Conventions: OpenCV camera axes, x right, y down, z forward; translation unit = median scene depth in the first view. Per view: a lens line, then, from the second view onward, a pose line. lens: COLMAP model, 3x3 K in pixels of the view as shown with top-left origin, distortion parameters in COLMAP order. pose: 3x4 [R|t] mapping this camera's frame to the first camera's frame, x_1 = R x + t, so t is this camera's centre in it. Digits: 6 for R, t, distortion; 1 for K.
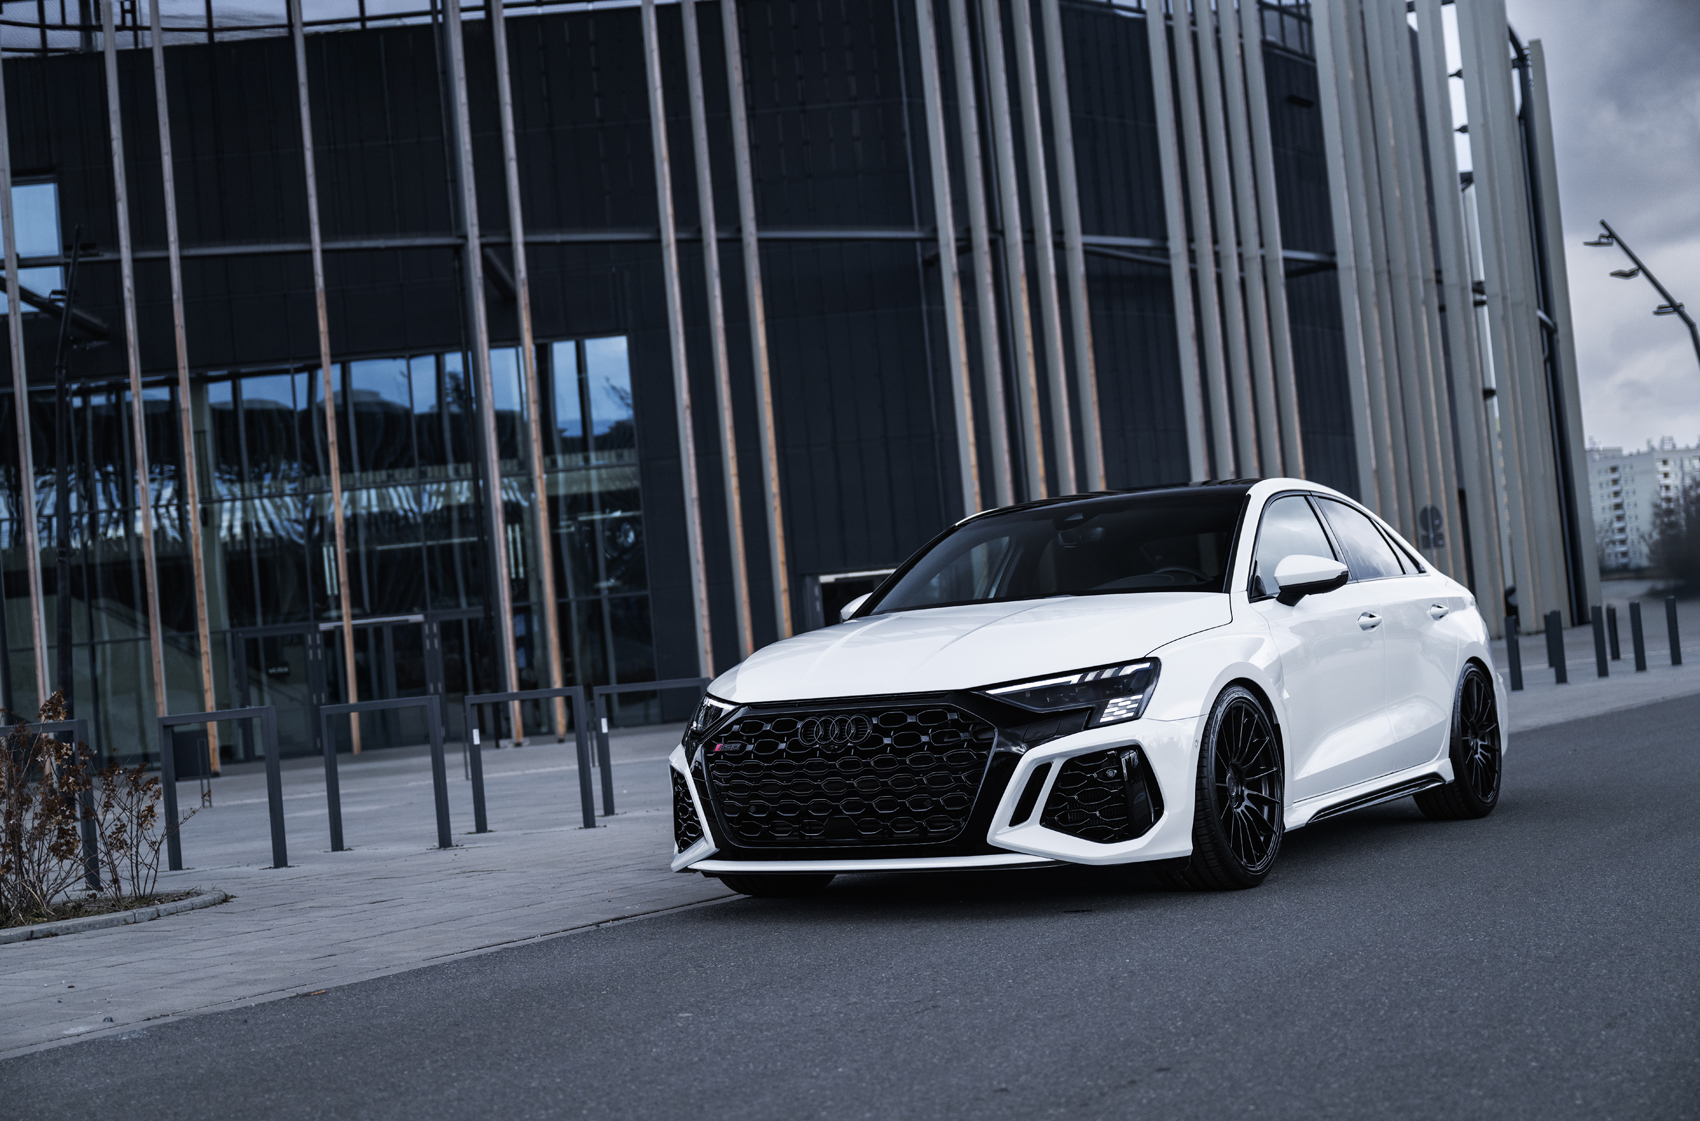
lens RADIAL K [[2274.4, 0, 824.8], [0, 2274.4, 561.0], [0, 0, 1]] dist [0.021559, 0.000000]
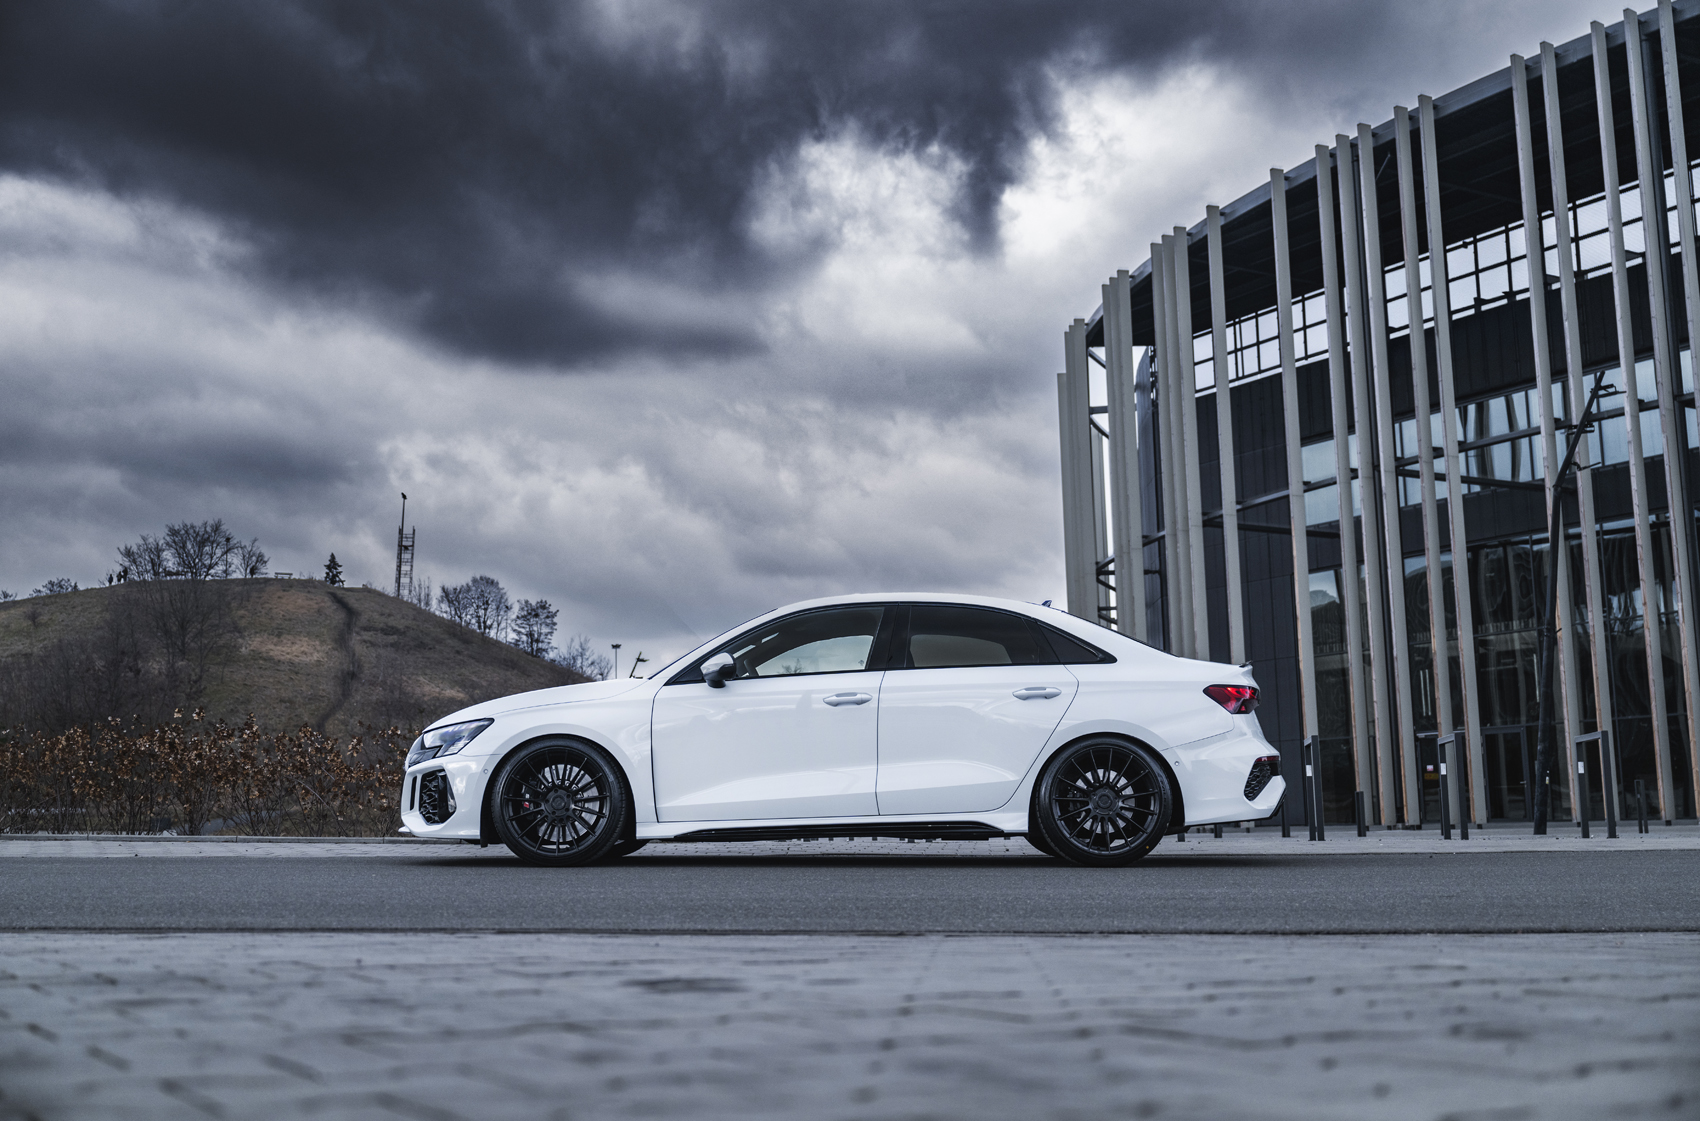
lens RADIAL K [[1808.6, 0, 846.2], [0, 1808.6, 552.5], [0, 0, 1]] dist [-0.020853, 0.000000]
pose [[0.534281, -0.050751, -0.843782, 0.300162], [0.013406, 0.998579, -0.051573, -0.001406], [0.845200, 0.016243, 0.534203, 0.110545]]
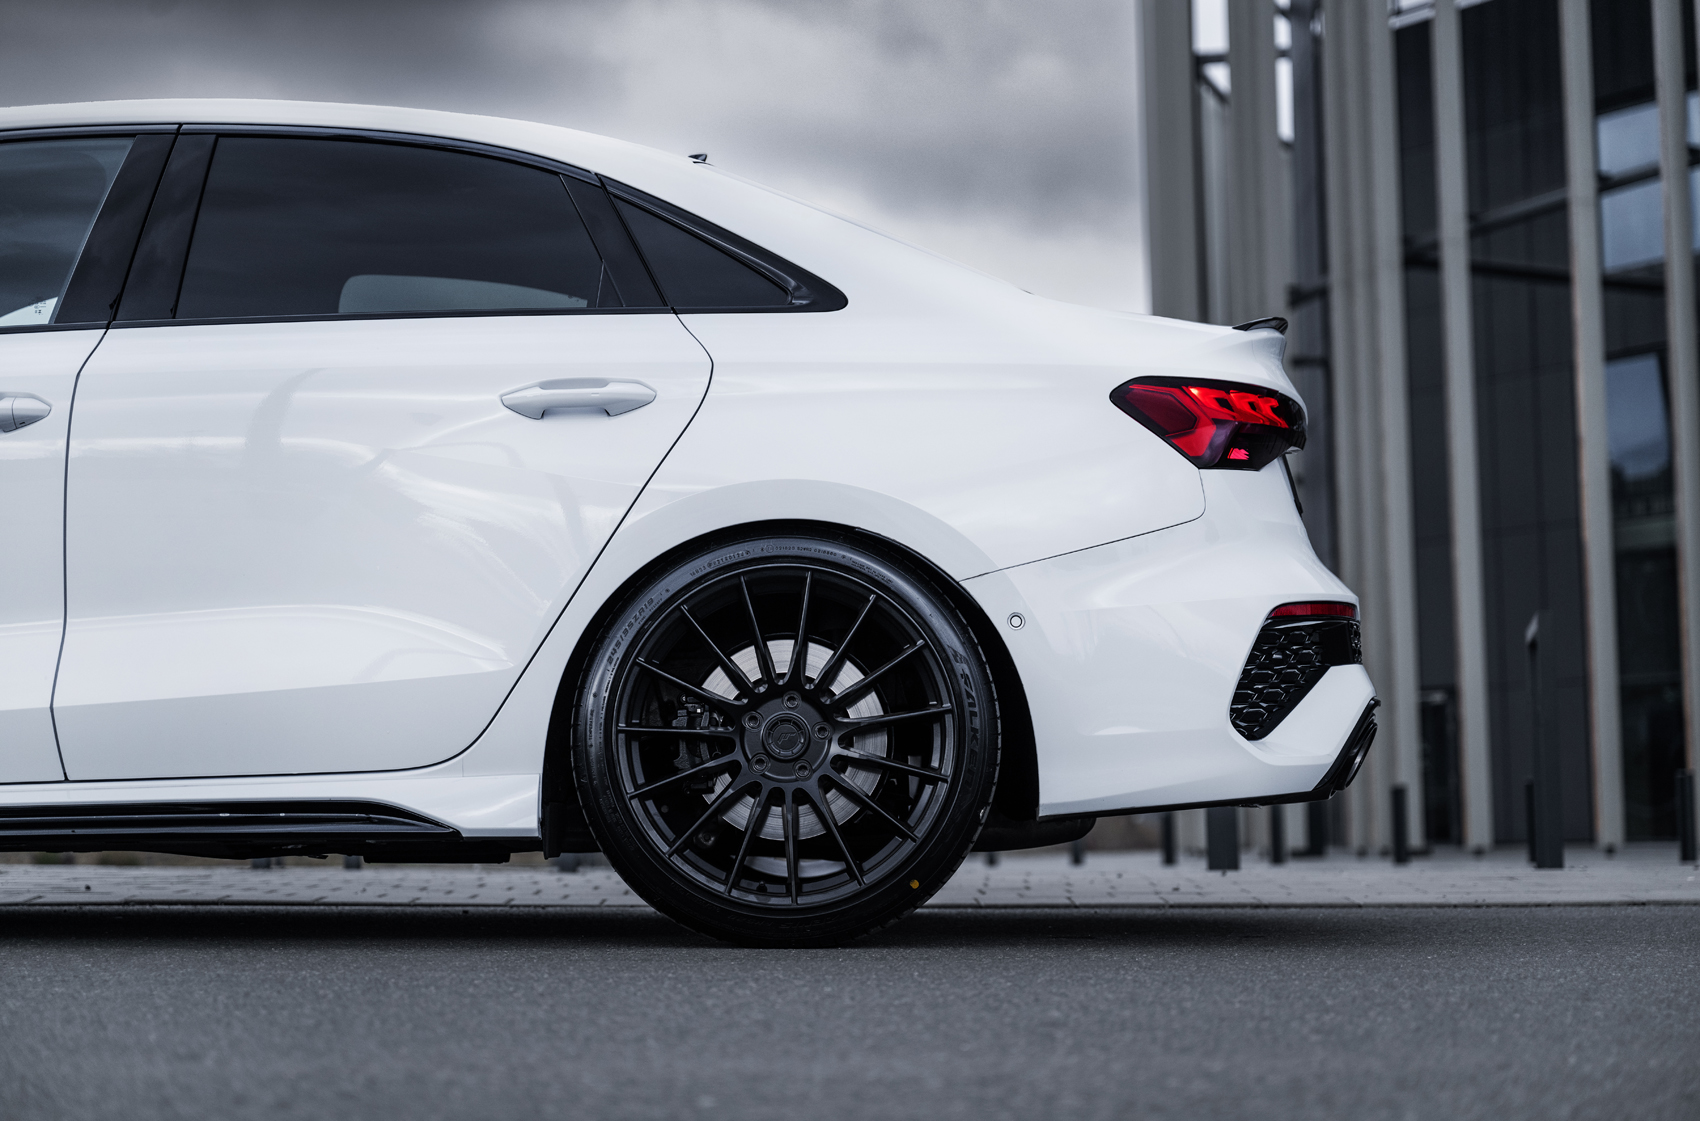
lens RADIAL K [[3436.5, 0, 839.8], [0, 3436.5, 559.9], [0, 0, 1]] dist [-0.039224, 0.000000]
pose [[0.559903, 0.009893, -0.828499, 0.223828], [0.007870, 0.999820, 0.017258, 0.011512], [0.828521, -0.016183, 0.559725, 0.202660]]
